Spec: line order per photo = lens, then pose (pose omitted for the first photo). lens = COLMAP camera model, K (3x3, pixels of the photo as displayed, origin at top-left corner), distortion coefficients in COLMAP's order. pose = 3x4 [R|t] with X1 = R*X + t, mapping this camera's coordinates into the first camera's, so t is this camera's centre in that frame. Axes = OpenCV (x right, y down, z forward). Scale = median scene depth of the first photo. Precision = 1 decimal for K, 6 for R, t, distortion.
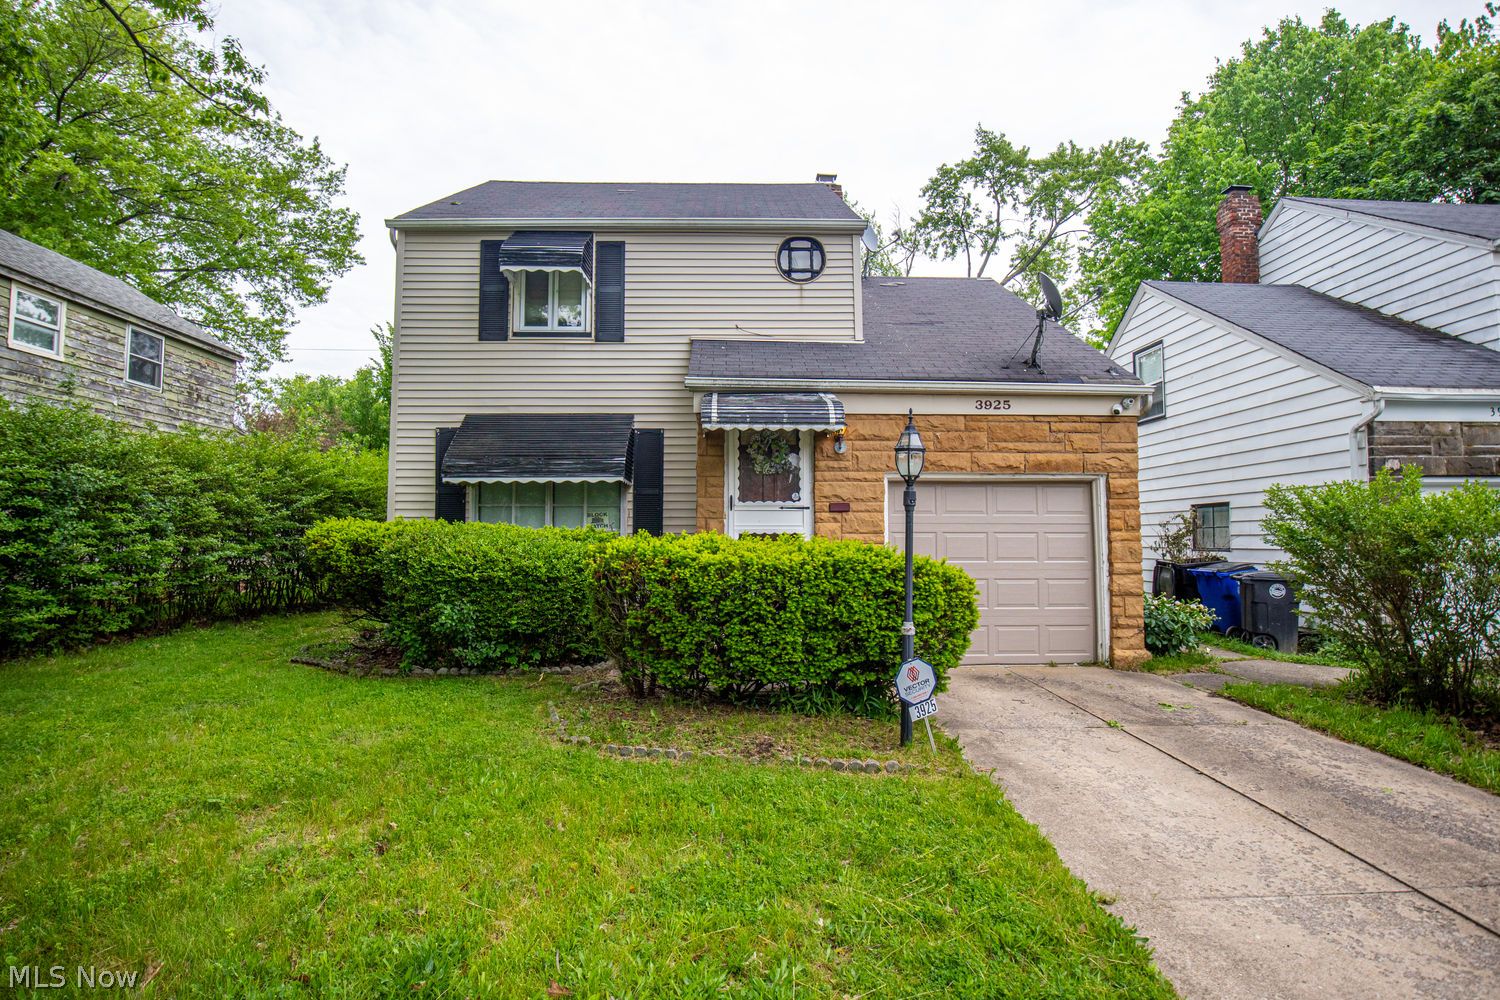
lens RADIAL K [[765.5, 0, 757.1], [0, 765.5, 488.7], [0, 0, 1]] dist [-0.034409, 0.005396]
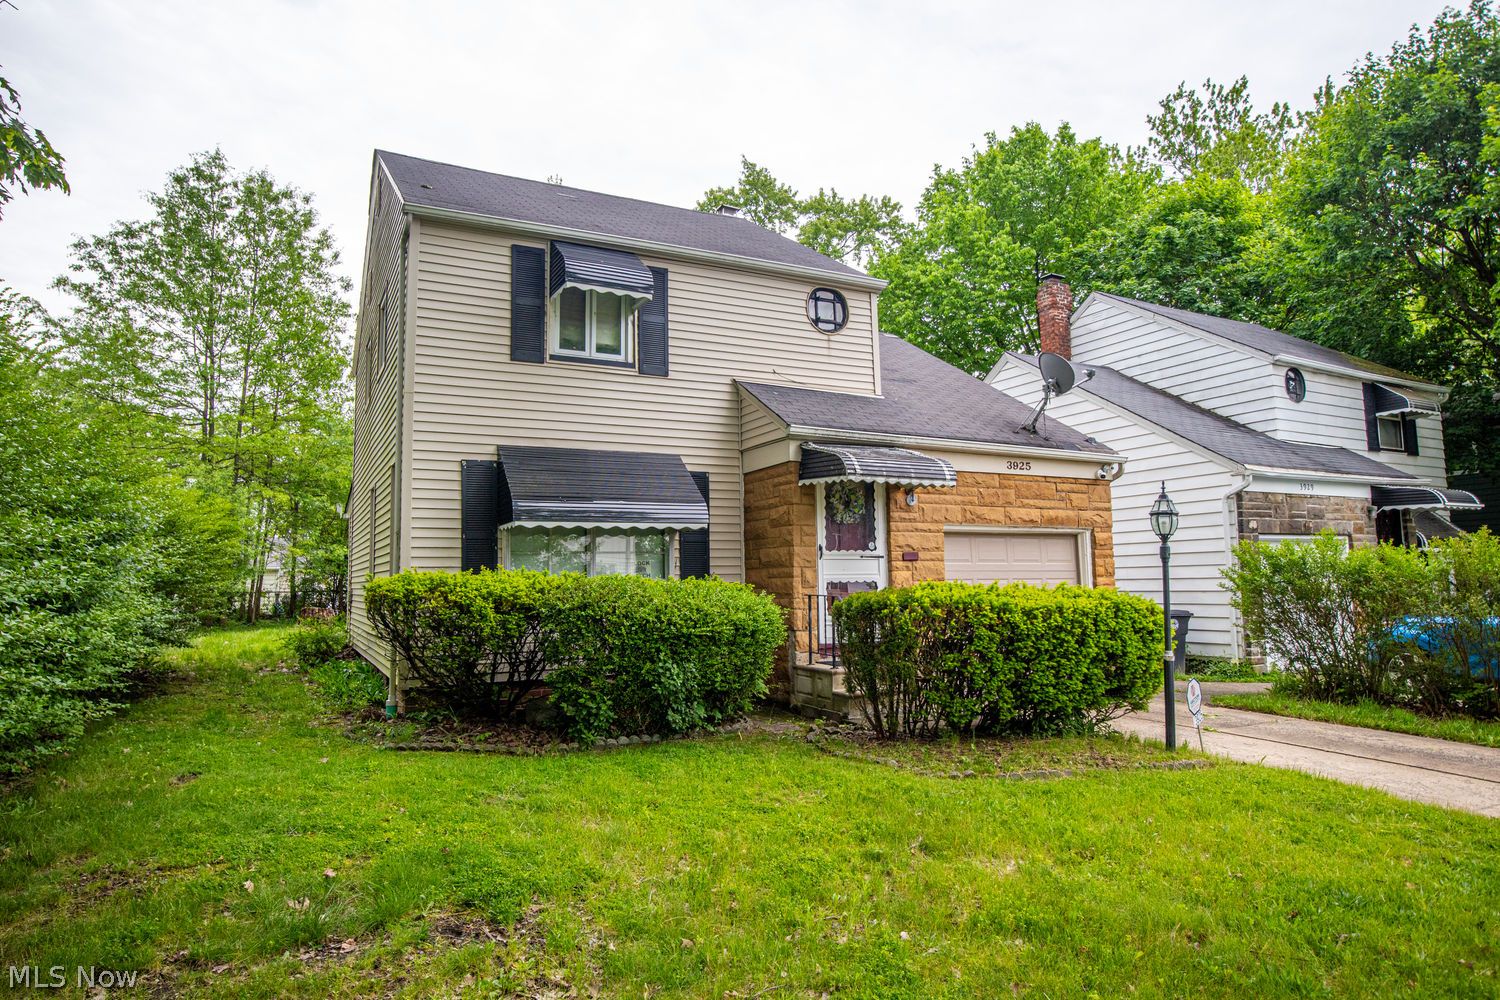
lens RADIAL K [[881.9, 0, 752.9], [0, 881.9, 495.9], [0, 0, 1]] dist [-0.040355, -0.001056]
pose [[0.905461, 0.031435, 0.423265, -0.534207], [-0.015968, 0.999071, -0.040039, -0.006173], [-0.424130, 0.029495, 0.905121, -0.009465]]
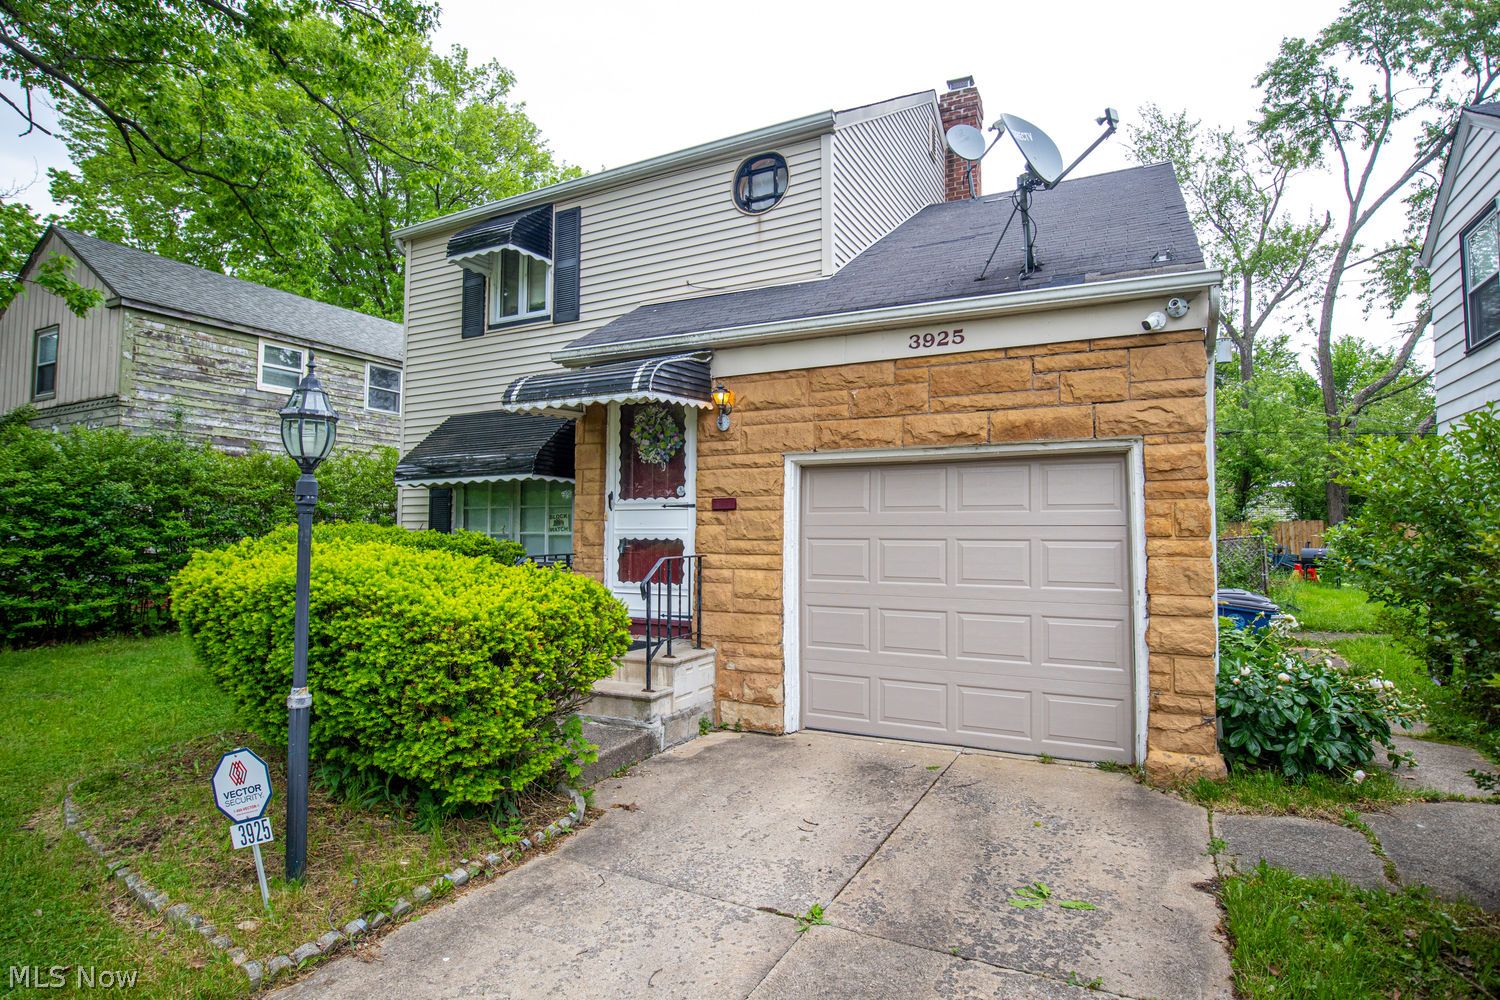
lens RADIAL K [[765.5, 0, 762.0], [0, 765.5, 496.3], [0, 0, 1]] dist [-0.034409, 0.005396]
pose [[0.875794, -0.022234, -0.482172, 0.434441], [0.028239, 0.999588, 0.005200, 0.012237], [0.481857, -0.018170, 0.876061, 0.329670]]
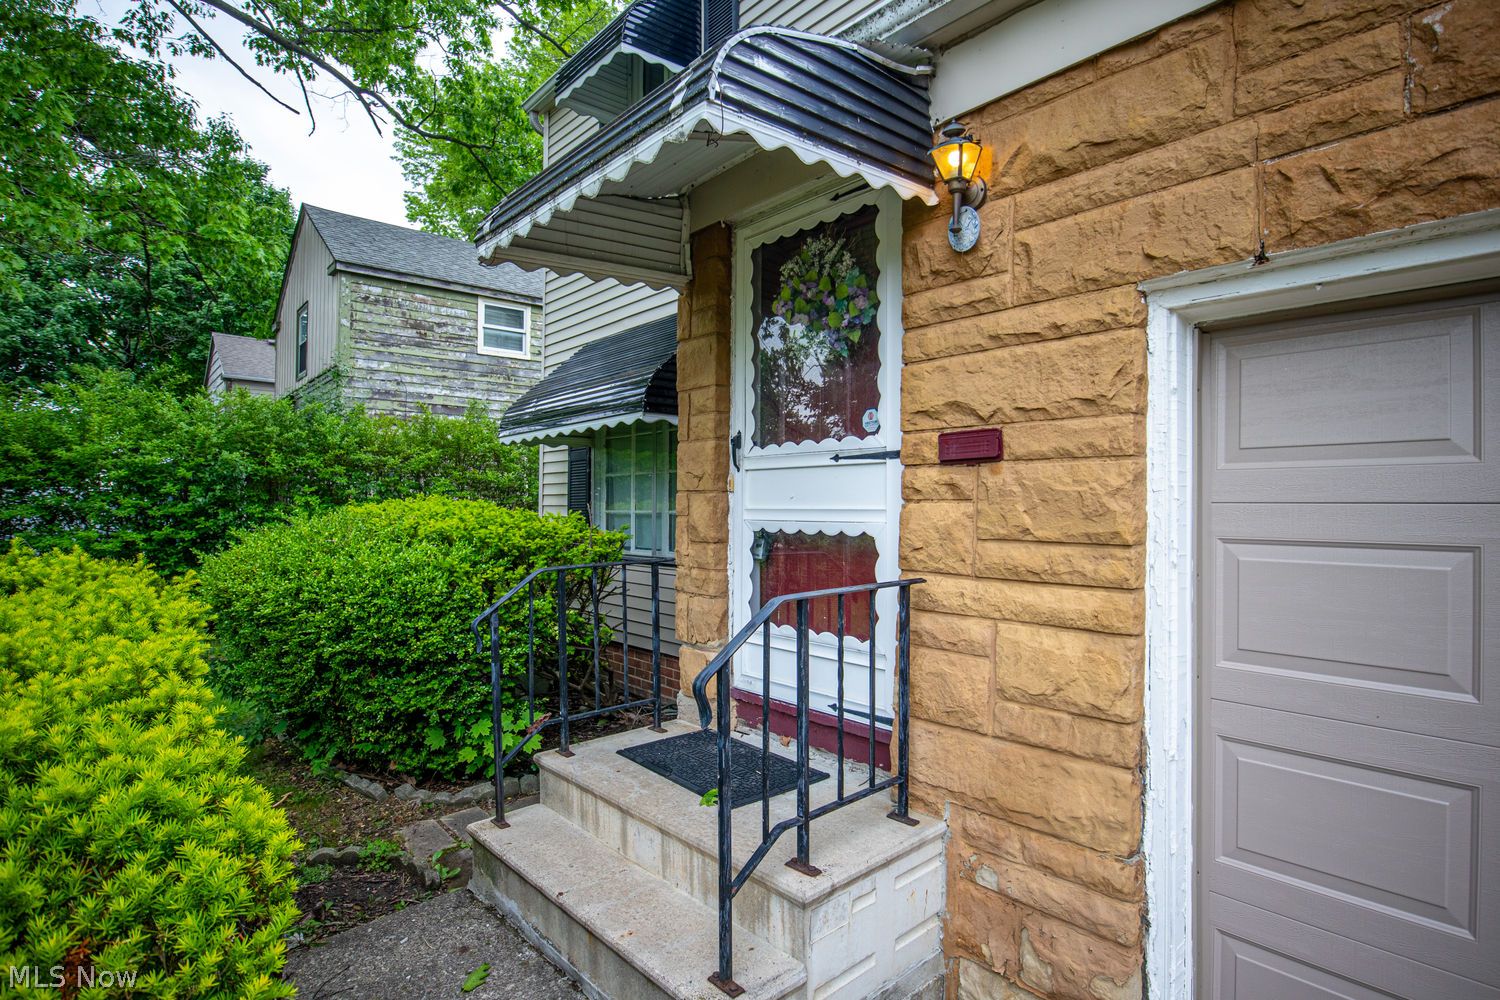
lens RADIAL K [[765.5, 0, 759.5], [0, 765.5, 499.0], [0, 0, 1]] dist [-0.034409, 0.005396]
pose [[0.631325, -0.005864, -0.775496, 0.241878], [0.047998, 0.998350, 0.031526, 0.027221], [0.774031, -0.057125, 0.630565, 0.672793]]
